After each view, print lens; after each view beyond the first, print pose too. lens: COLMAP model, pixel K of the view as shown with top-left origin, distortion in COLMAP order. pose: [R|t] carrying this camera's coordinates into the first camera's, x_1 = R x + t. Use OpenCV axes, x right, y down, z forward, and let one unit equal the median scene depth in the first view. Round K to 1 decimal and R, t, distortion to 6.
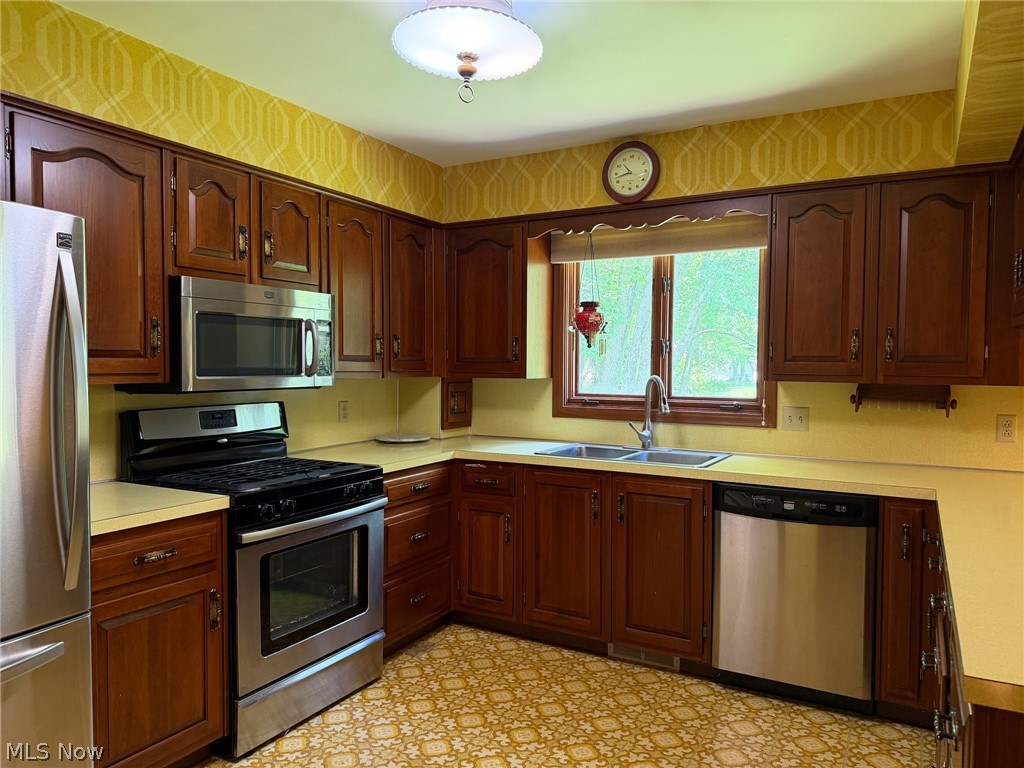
lens RADIAL K [[731.6, 0, 521.1], [0, 731.6, 387.3], [0, 0, 1]] dist [0.065377, -0.057187]
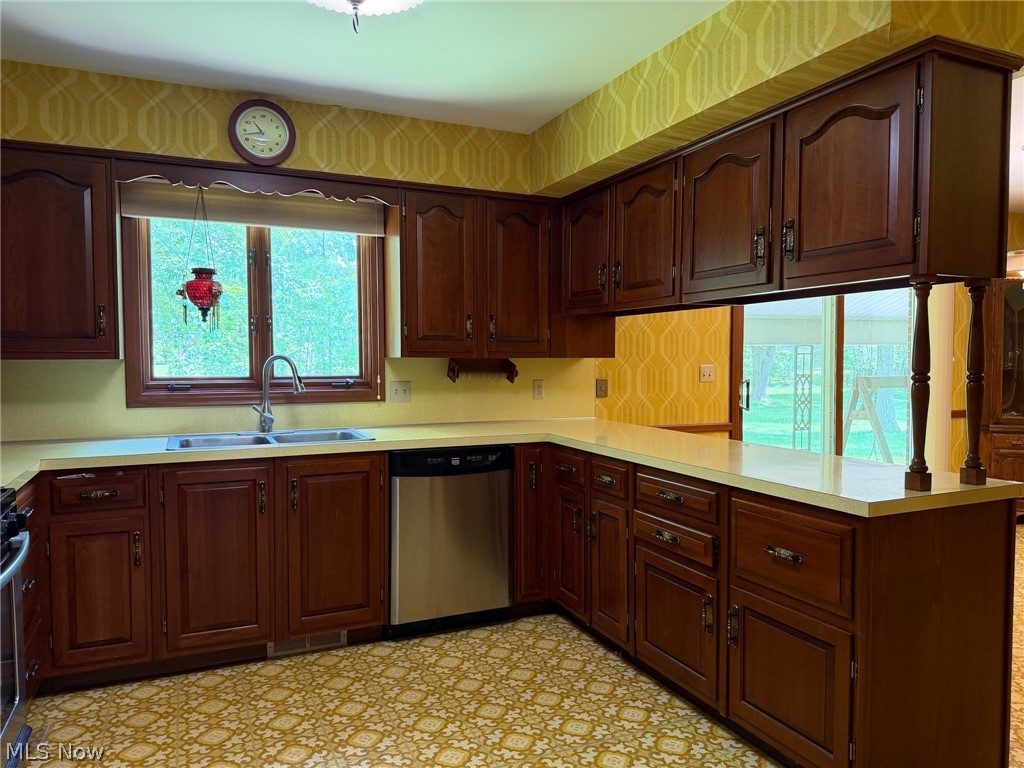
lens RADIAL K [[731.6, 0, 521.1], [0, 731.6, 387.3], [0, 0, 1]] dist [0.065377, -0.057187]
pose [[0.595122, -0.042699, 0.802500, -0.427356], [0.028682, 0.999080, 0.031888, 0.005812], [-0.803123, 0.004040, 0.595799, 0.195707]]
